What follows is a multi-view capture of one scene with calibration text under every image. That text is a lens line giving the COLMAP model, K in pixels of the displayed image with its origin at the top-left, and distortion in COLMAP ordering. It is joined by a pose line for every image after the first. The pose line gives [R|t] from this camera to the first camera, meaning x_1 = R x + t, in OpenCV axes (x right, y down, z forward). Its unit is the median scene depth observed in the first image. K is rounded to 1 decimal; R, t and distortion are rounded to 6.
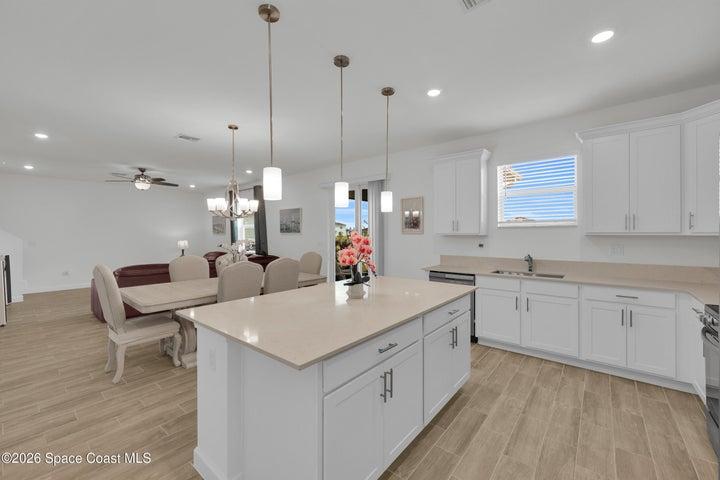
lens RADIAL K [[292.2, 0, 354.9], [0, 292.2, 235.4], [0, 0, 1]] dist [0.004839, -0.000737]
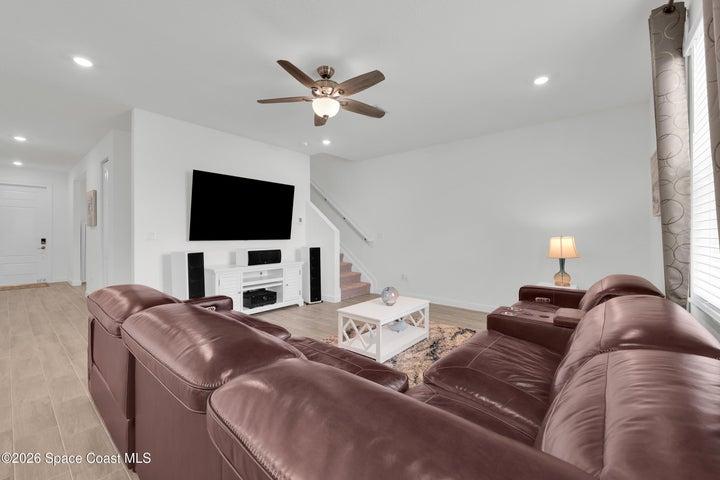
lens RADIAL K [[292.2, 0, 359.4], [0, 292.2, 233.6], [0, 0, 1]] dist [0.004839, -0.000737]
pose [[0.003326, -0.001735, -0.999993, -0.397439], [-0.008155, 0.999965, -0.001762, 0.035777], [0.999961, 0.008160, 0.003312, 1.535526]]
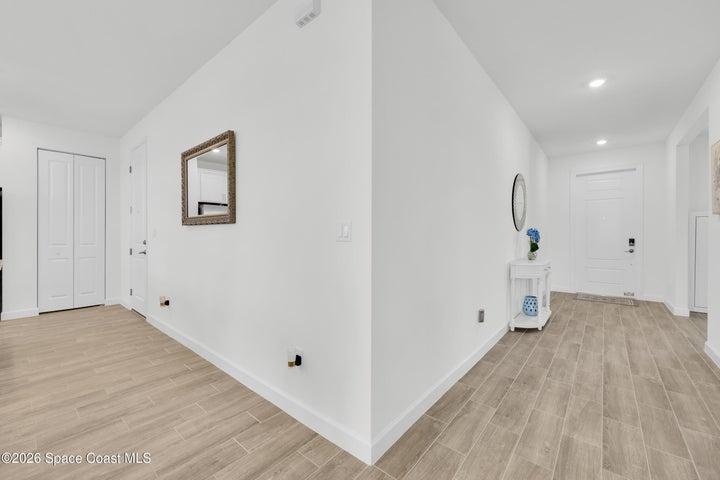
lens RADIAL K [[292.2, 0, 356.2], [0, 292.2, 237.1], [0, 0, 1]] dist [0.004839, -0.000737]
pose [[-0.999964, 0.001231, 0.008415, -0.936920], [0.001366, 0.999871, 0.015985, 0.048477], [-0.008394, 0.015996, -0.999837, 0.974525]]
